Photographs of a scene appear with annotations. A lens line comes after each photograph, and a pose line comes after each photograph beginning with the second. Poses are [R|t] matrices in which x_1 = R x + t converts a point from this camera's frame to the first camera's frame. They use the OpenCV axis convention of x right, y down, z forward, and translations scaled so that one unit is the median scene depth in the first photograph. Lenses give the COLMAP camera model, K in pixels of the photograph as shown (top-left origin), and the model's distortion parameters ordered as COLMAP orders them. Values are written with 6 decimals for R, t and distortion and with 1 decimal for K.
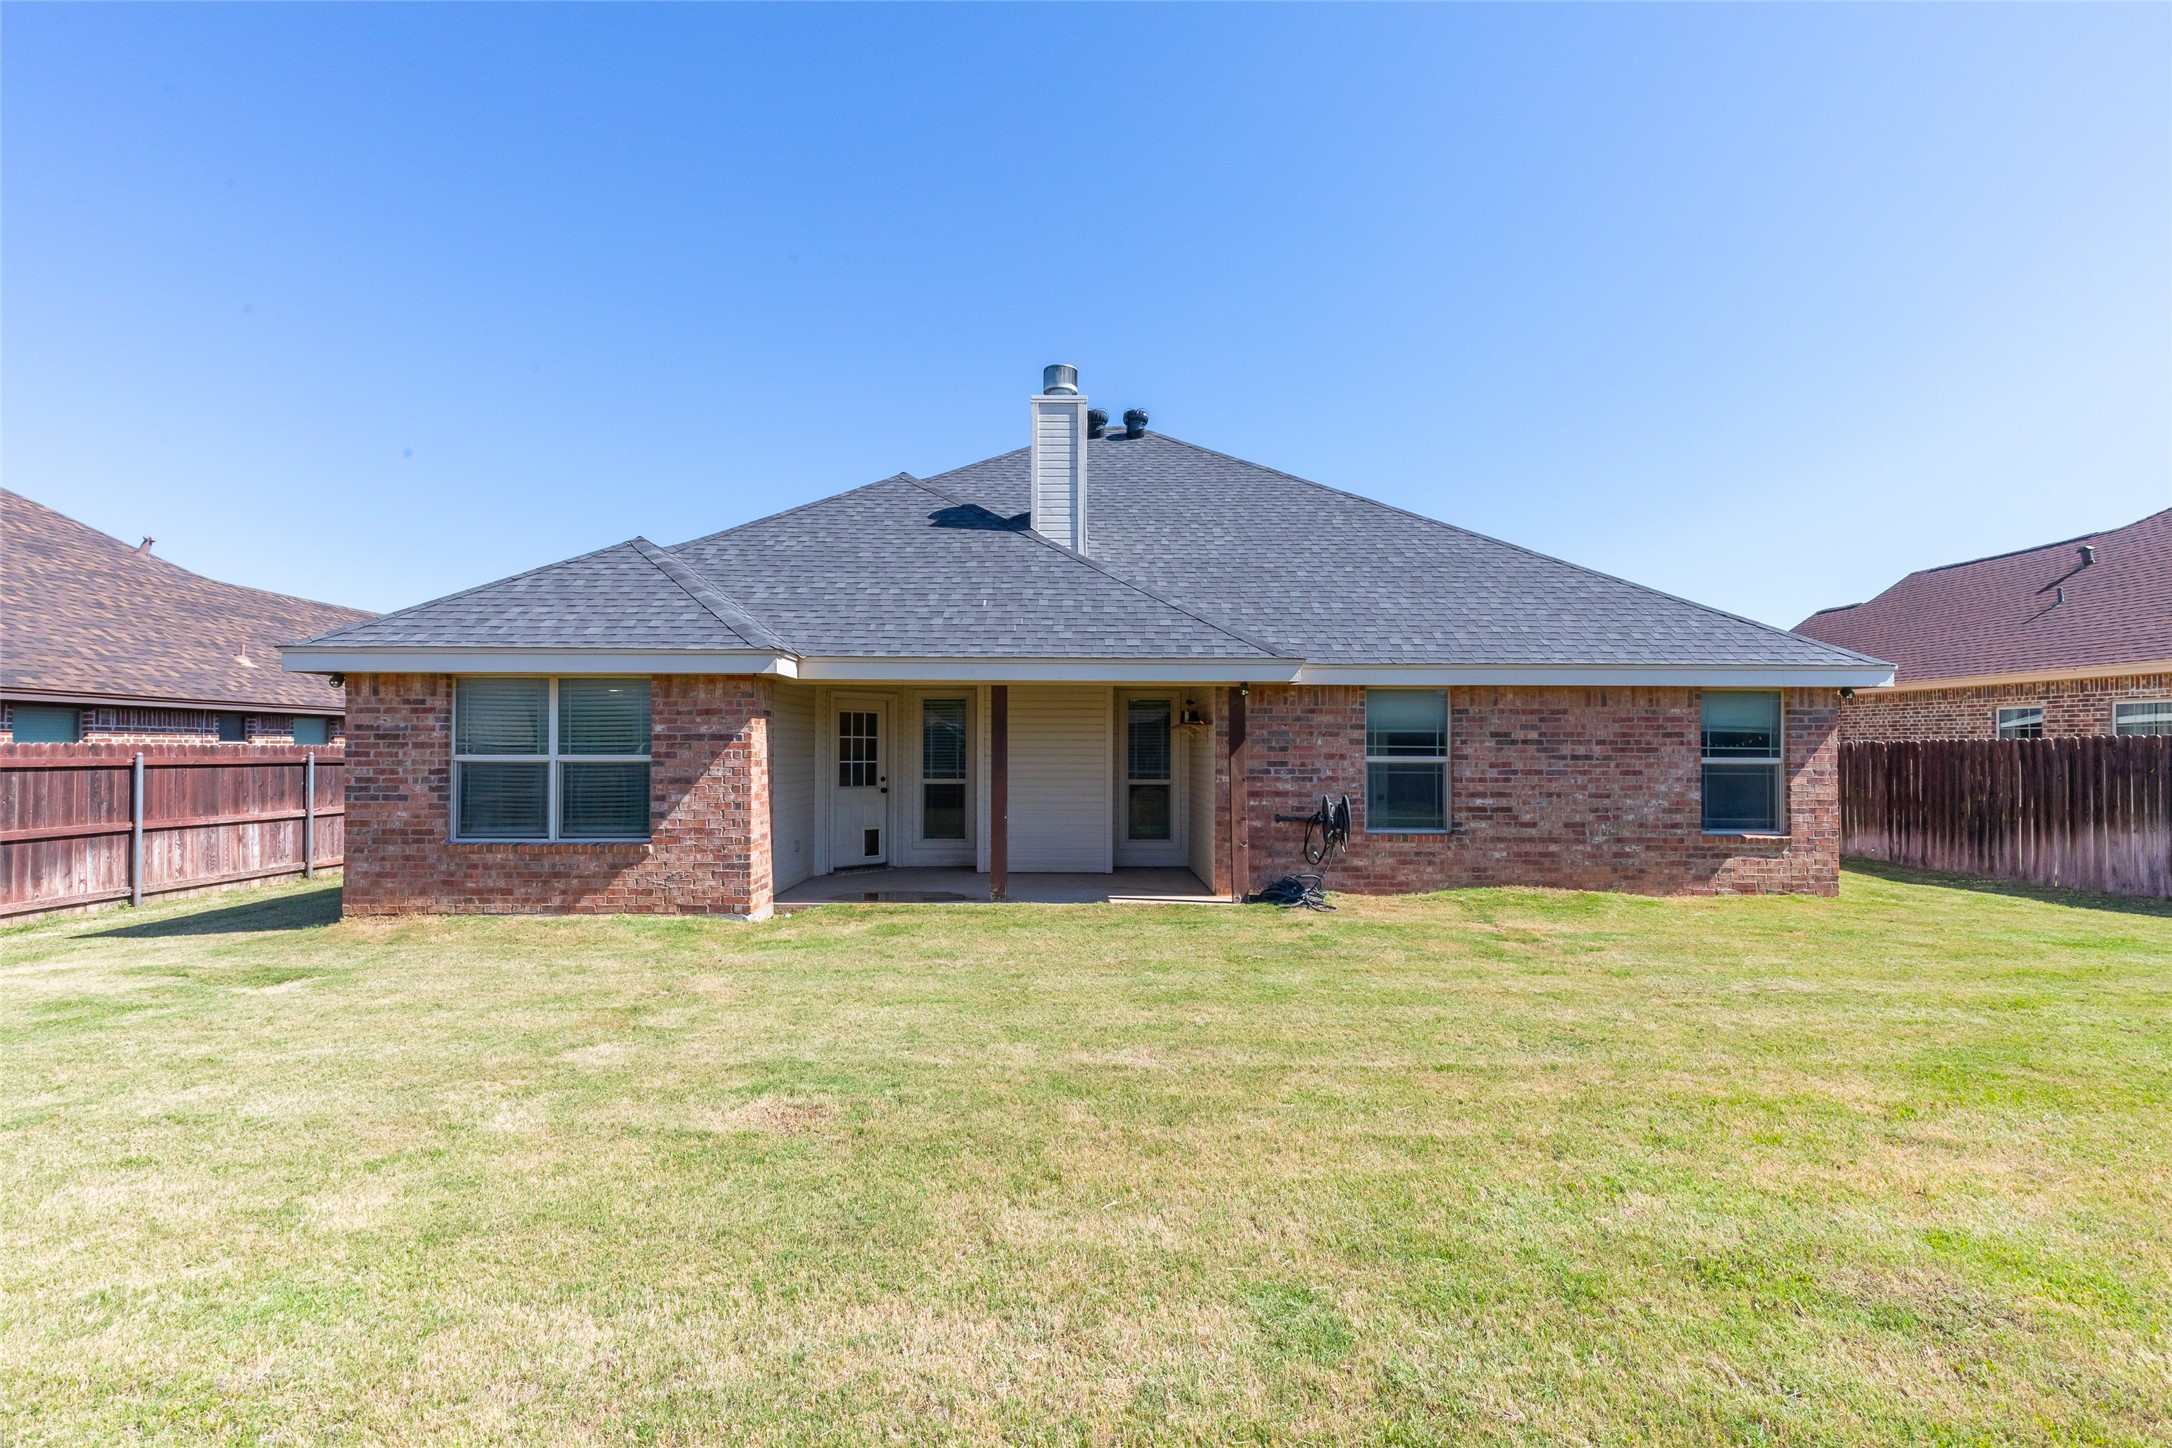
lens RADIAL K [[976.7, 0, 1065.5], [0, 976.7, 727.9], [0, 0, 1]] dist [0.004076, -0.000362]
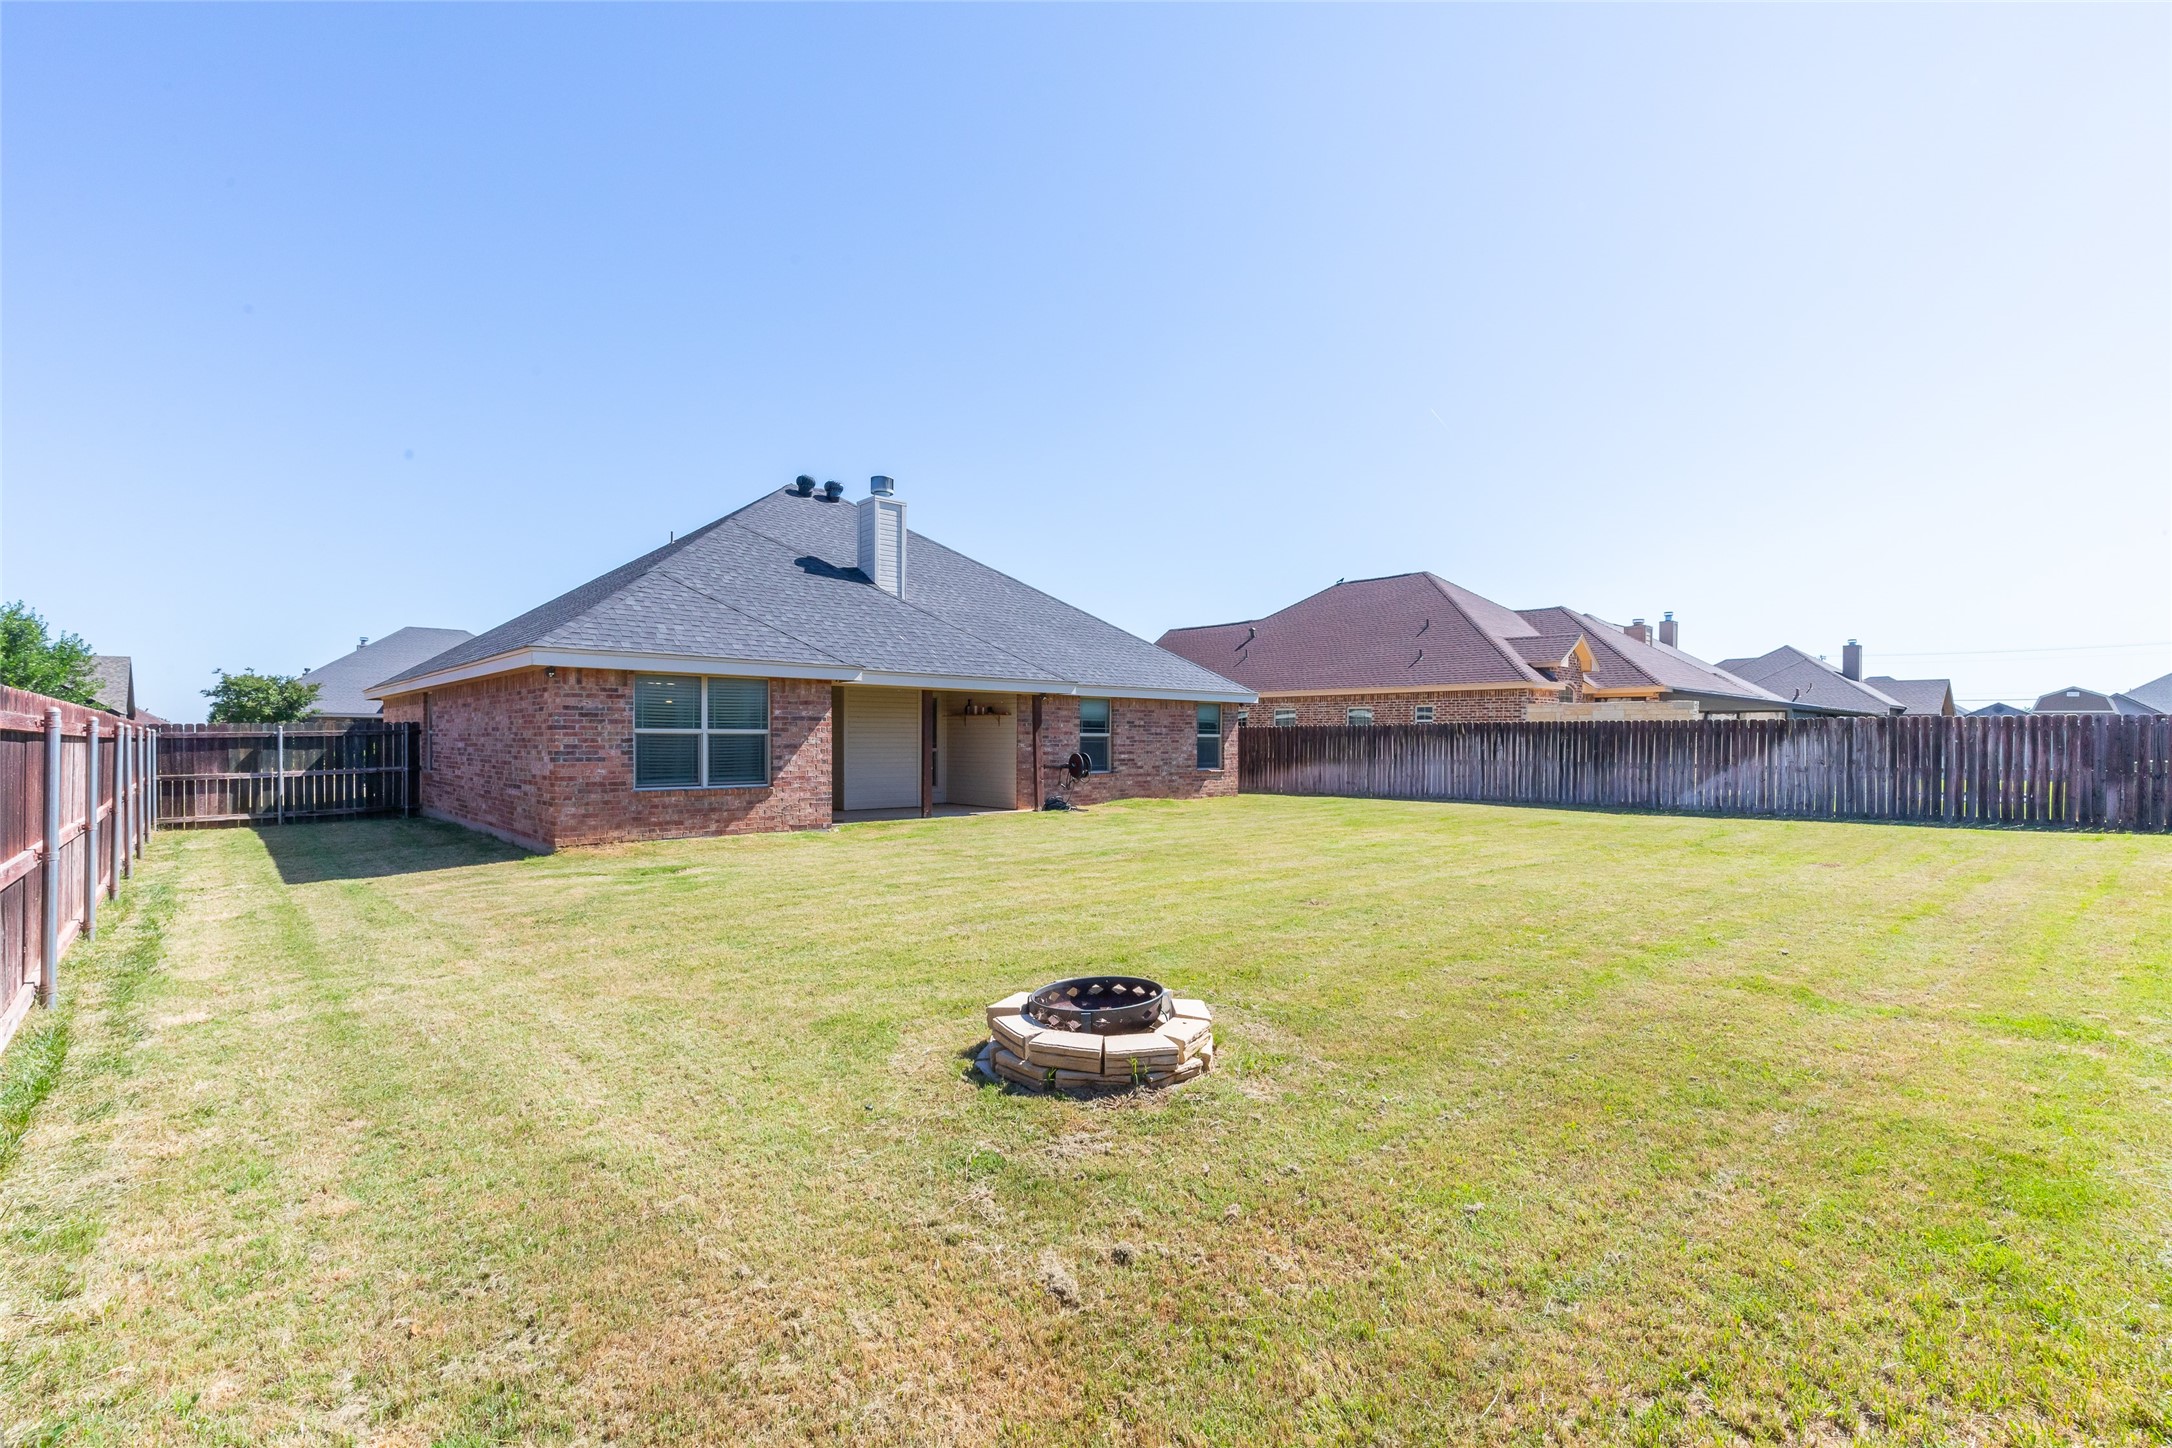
lens RADIAL K [[976.7, 0, 1083.2], [0, 976.7, 736.1], [0, 0, 1]] dist [0.004076, -0.000362]
pose [[0.745147, 0.001779, 0.666897, -1.078433], [-0.017498, 0.999704, 0.016883, 0.003273], [-0.666670, -0.024250, 0.744958, -0.473745]]
